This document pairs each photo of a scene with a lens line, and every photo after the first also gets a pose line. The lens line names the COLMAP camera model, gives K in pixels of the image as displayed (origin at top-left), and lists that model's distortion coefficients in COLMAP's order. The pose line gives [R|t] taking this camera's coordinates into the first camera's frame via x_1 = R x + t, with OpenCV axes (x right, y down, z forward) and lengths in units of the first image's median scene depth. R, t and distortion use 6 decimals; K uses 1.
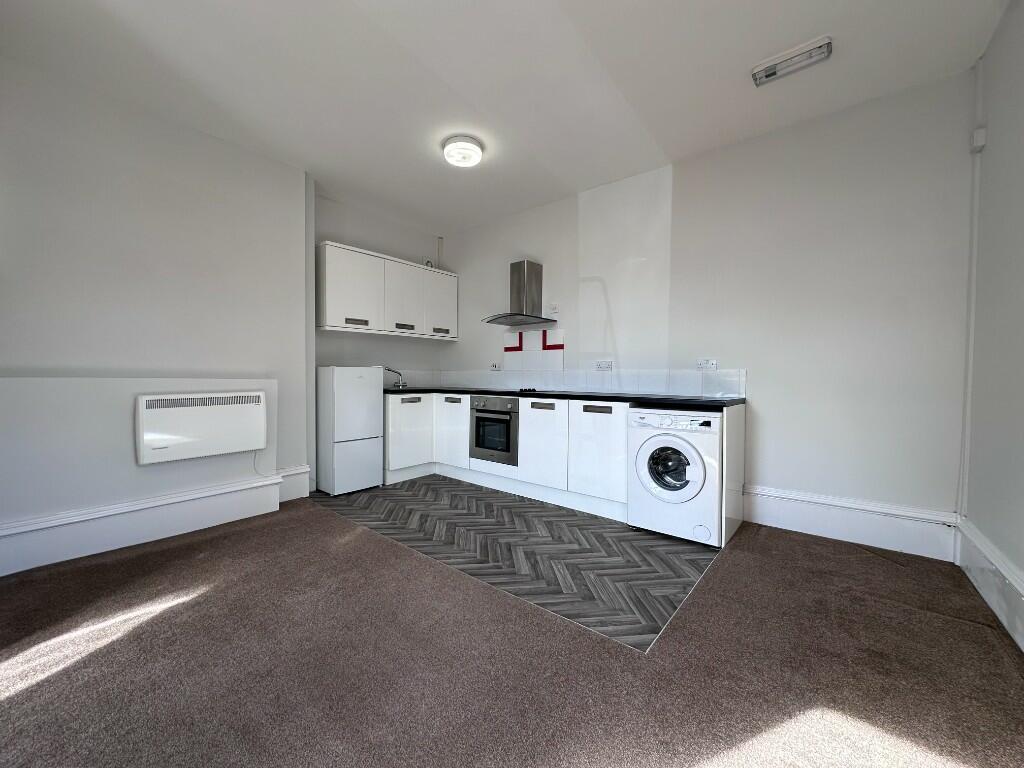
lens RADIAL K [[409.8, 0, 512.0], [0, 409.8, 384.0], [0, 0, 1]] dist [0.000619, -0.000150]
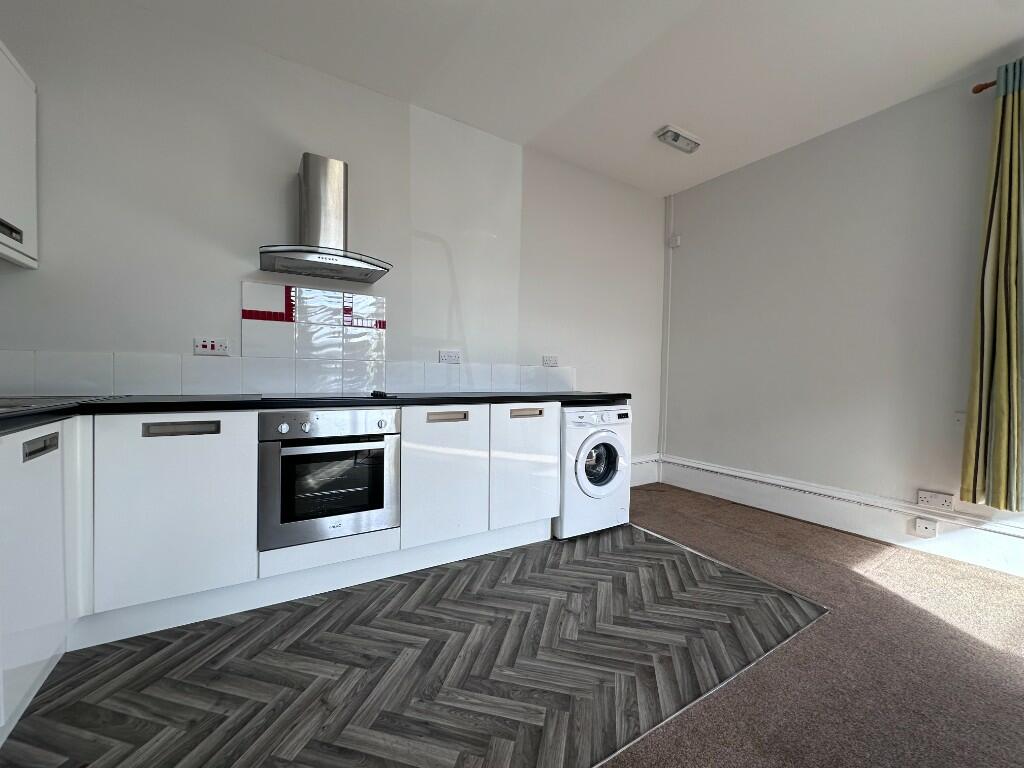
lens RADIAL K [[409.8, 0, 512.0], [0, 409.8, 384.0], [0, 0, 1]] dist [0.000619, -0.000150]
pose [[0.317031, -0.022900, 0.948139, -0.497156], [0.008190, 0.999737, 0.021408, -0.010720], [-0.948380, 0.000978, 0.317135, 0.697161]]
